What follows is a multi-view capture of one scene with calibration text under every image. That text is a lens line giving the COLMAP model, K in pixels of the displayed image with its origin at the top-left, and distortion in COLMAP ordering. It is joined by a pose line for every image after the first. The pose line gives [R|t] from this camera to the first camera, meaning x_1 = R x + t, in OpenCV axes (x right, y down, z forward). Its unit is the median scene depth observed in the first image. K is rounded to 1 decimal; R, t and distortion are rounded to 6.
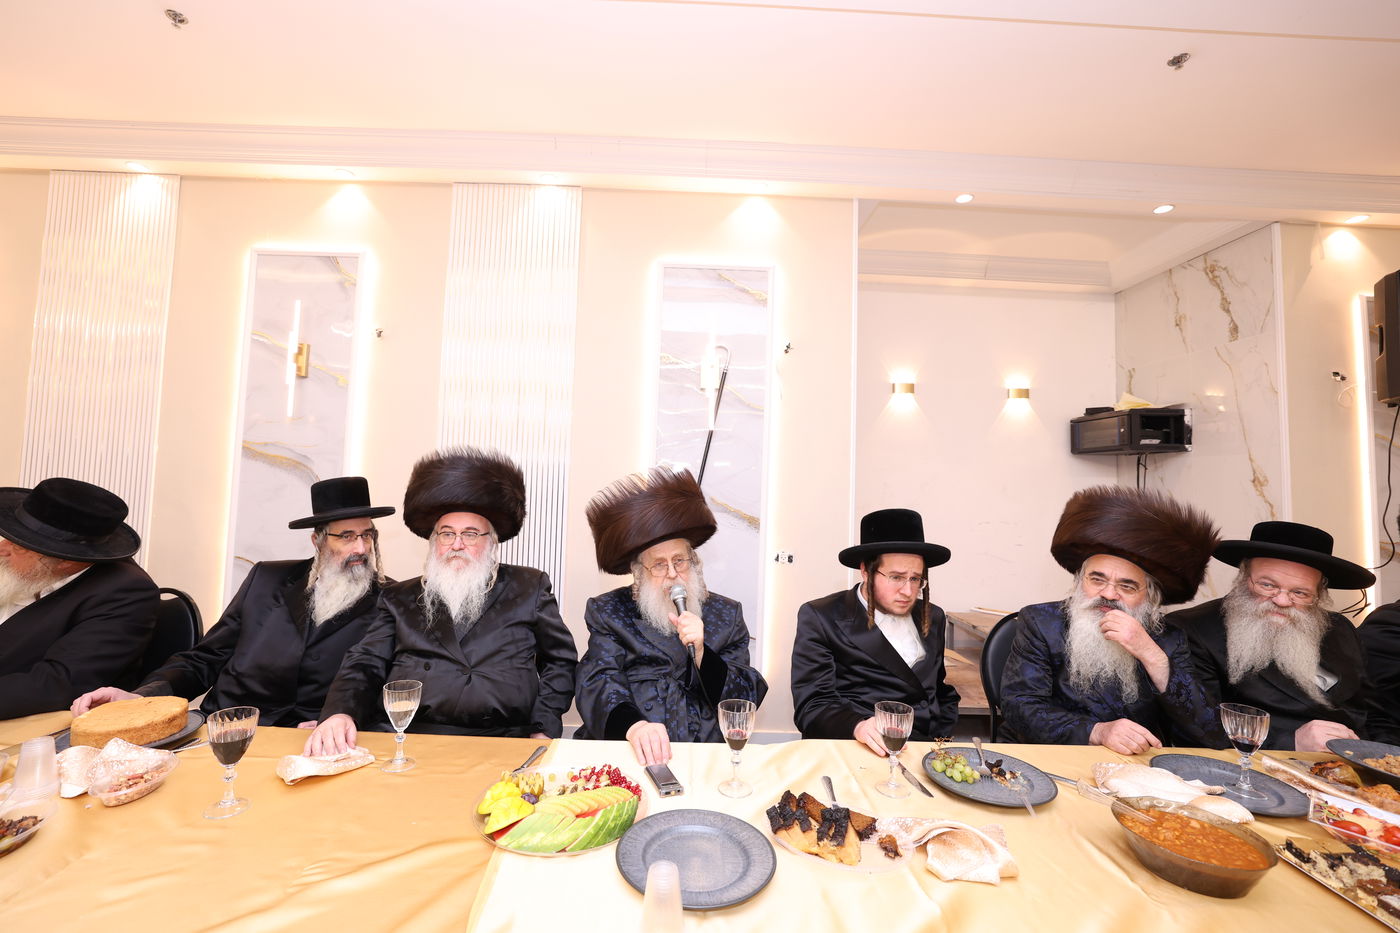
lens RADIAL K [[627.3, 0, 675.9], [0, 627.3, 443.1], [0, 0, 1]] dist [-0.029368, 0.009505]
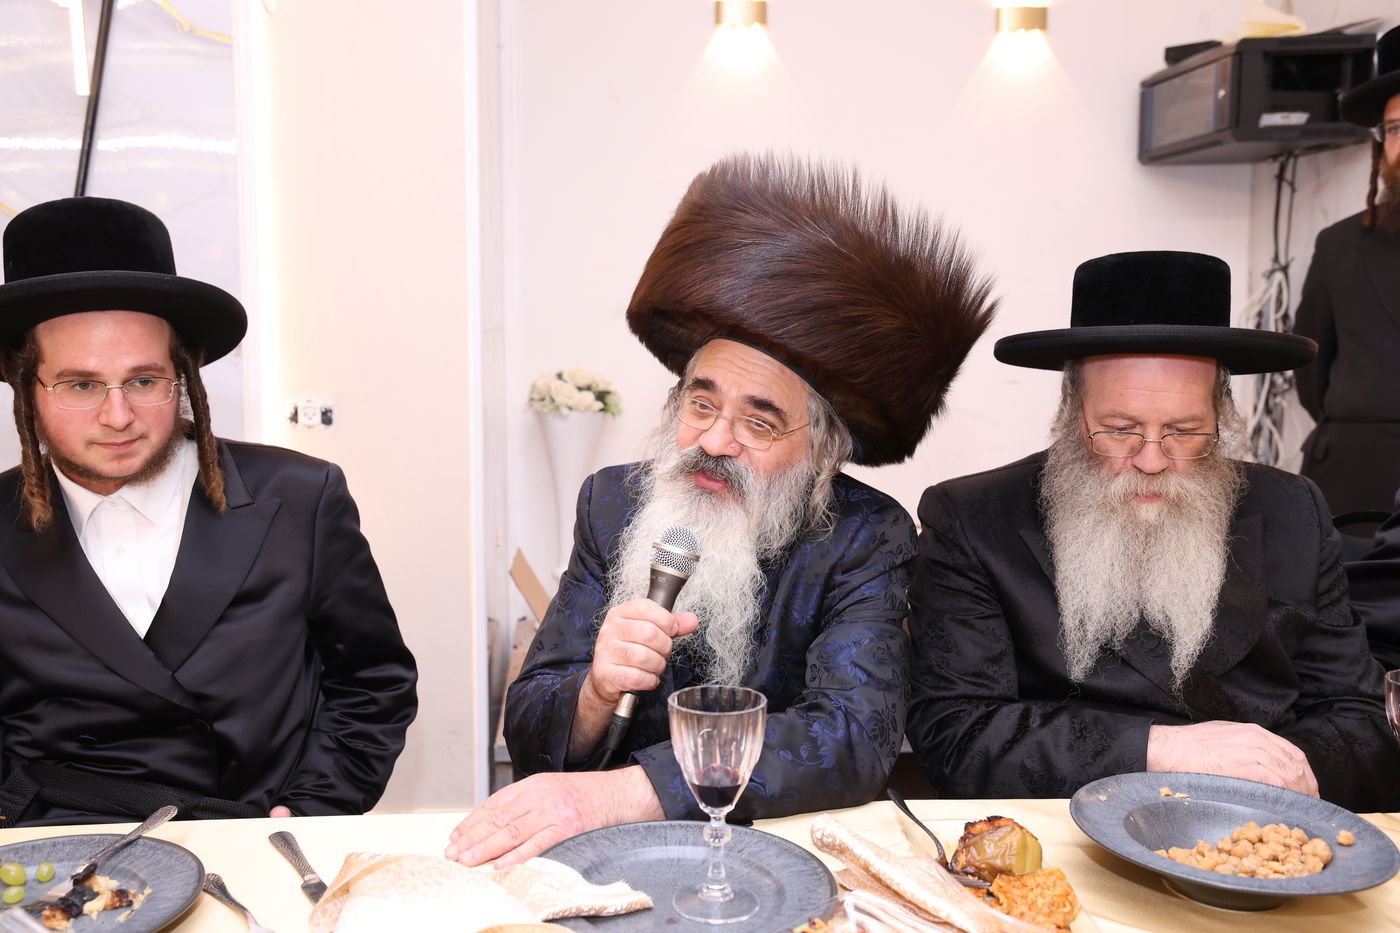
lens RADIAL K [[1357.9, 0, 690.7], [0, 1357.9, 466.2], [0, 0, 1]] dist [0.102188, 0.000000]
pose [[0.997553, -0.038221, 0.058537, 0.376772], [0.026970, 0.982897, 0.182170, 0.057464], [-0.064499, -0.180145, 0.981523, 0.074417]]
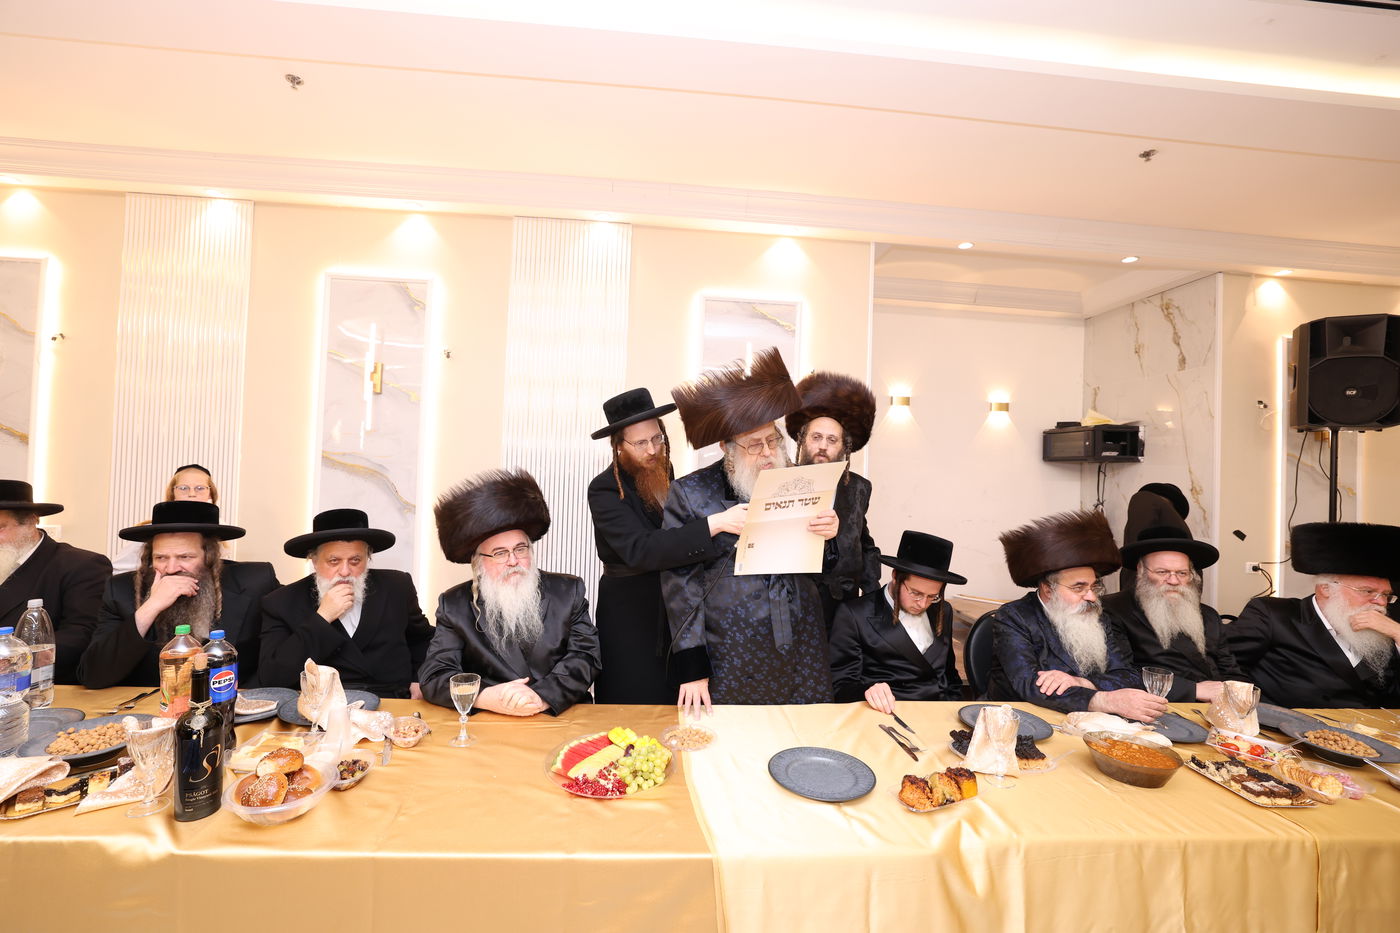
lens RADIAL K [[627.3, 0, 690.8], [0, 627.3, 455.8], [0, 0, 1]] dist [-0.029368, 0.009505]
pose [[0.997803, 0.008155, 0.065754, -0.120093], [-0.011174, 0.998894, 0.045680, -0.052419], [-0.065308, -0.046315, 0.996790, -0.138684]]
